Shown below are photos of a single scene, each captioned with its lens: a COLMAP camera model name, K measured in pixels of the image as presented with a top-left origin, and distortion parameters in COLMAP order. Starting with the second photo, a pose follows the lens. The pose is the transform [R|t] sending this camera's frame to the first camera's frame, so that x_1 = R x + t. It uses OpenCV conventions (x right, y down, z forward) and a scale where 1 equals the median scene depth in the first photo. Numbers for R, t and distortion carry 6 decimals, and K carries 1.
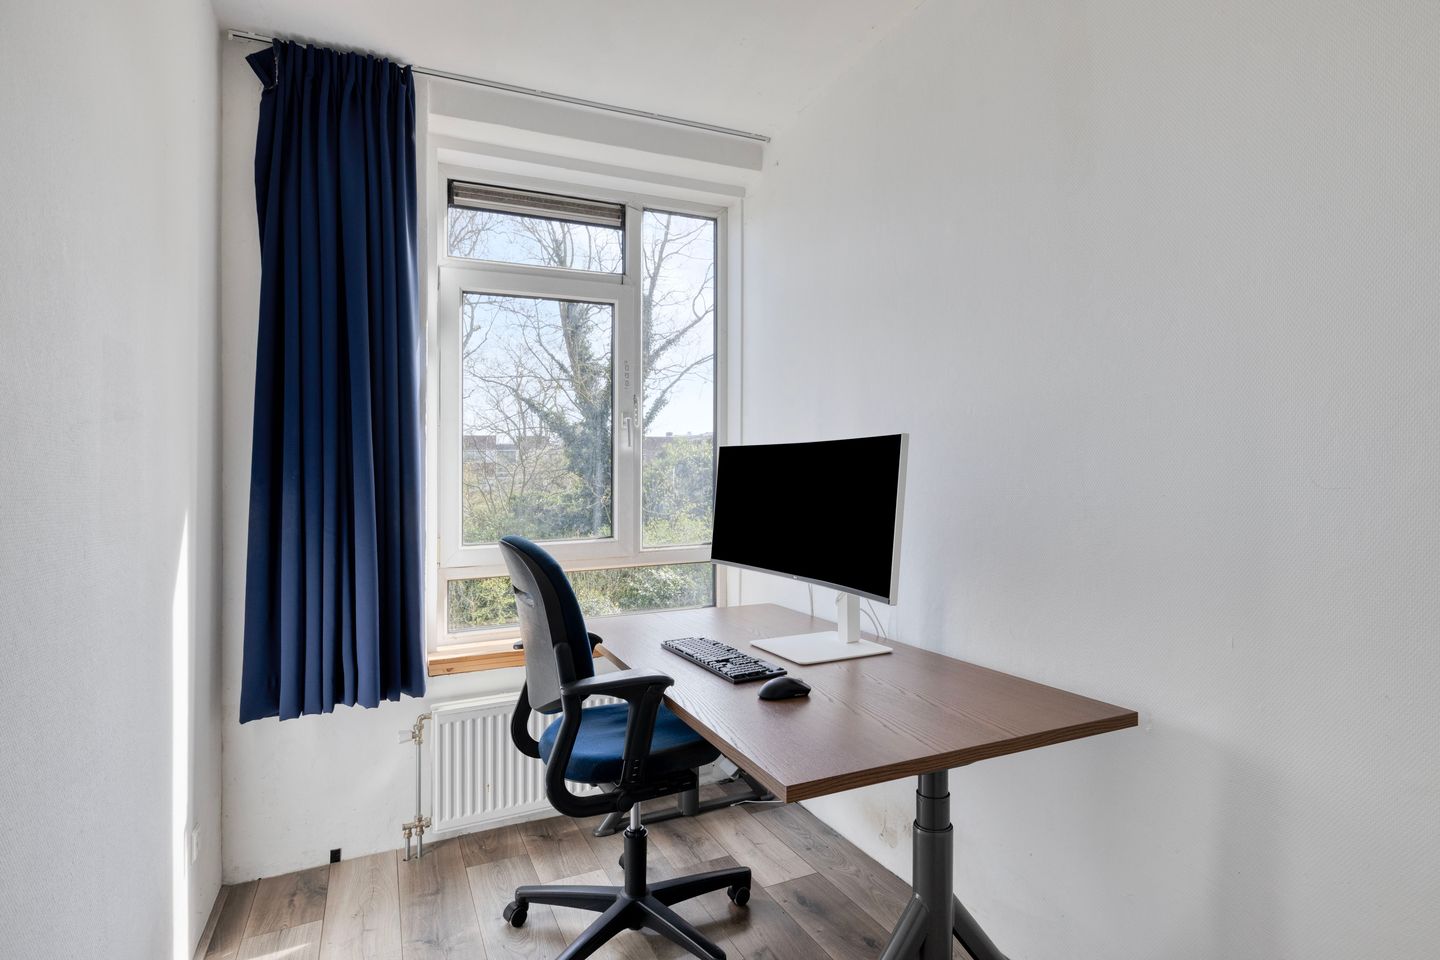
lens RADIAL K [[730.6, 0, 726.9], [0, 730.6, 483.1], [0, 0, 1]] dist [0.001436, 0.001202]
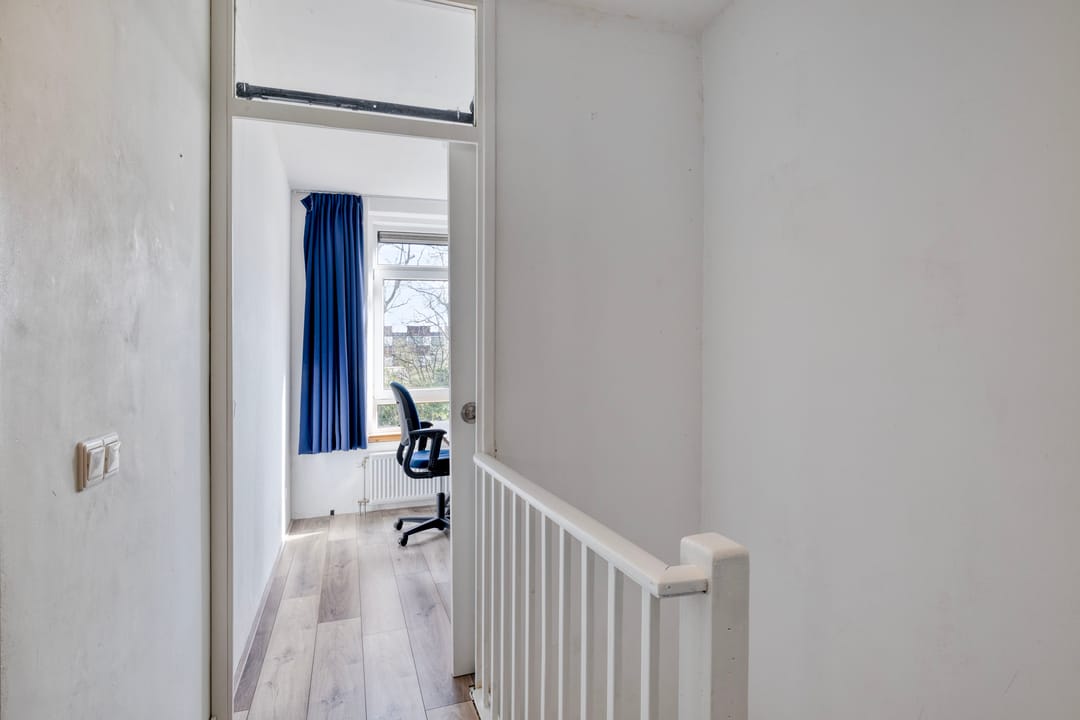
lens RADIAL K [[548.0, 0, 534.7], [0, 548.0, 356.2], [0, 0, 1]] dist [0.001436, 0.001202]
pose [[0.992945, -0.002978, -0.118542, 0.375301], [0.002120, 0.999971, -0.007364, -0.007797], [0.118561, 0.007060, 0.992922, -0.782125]]
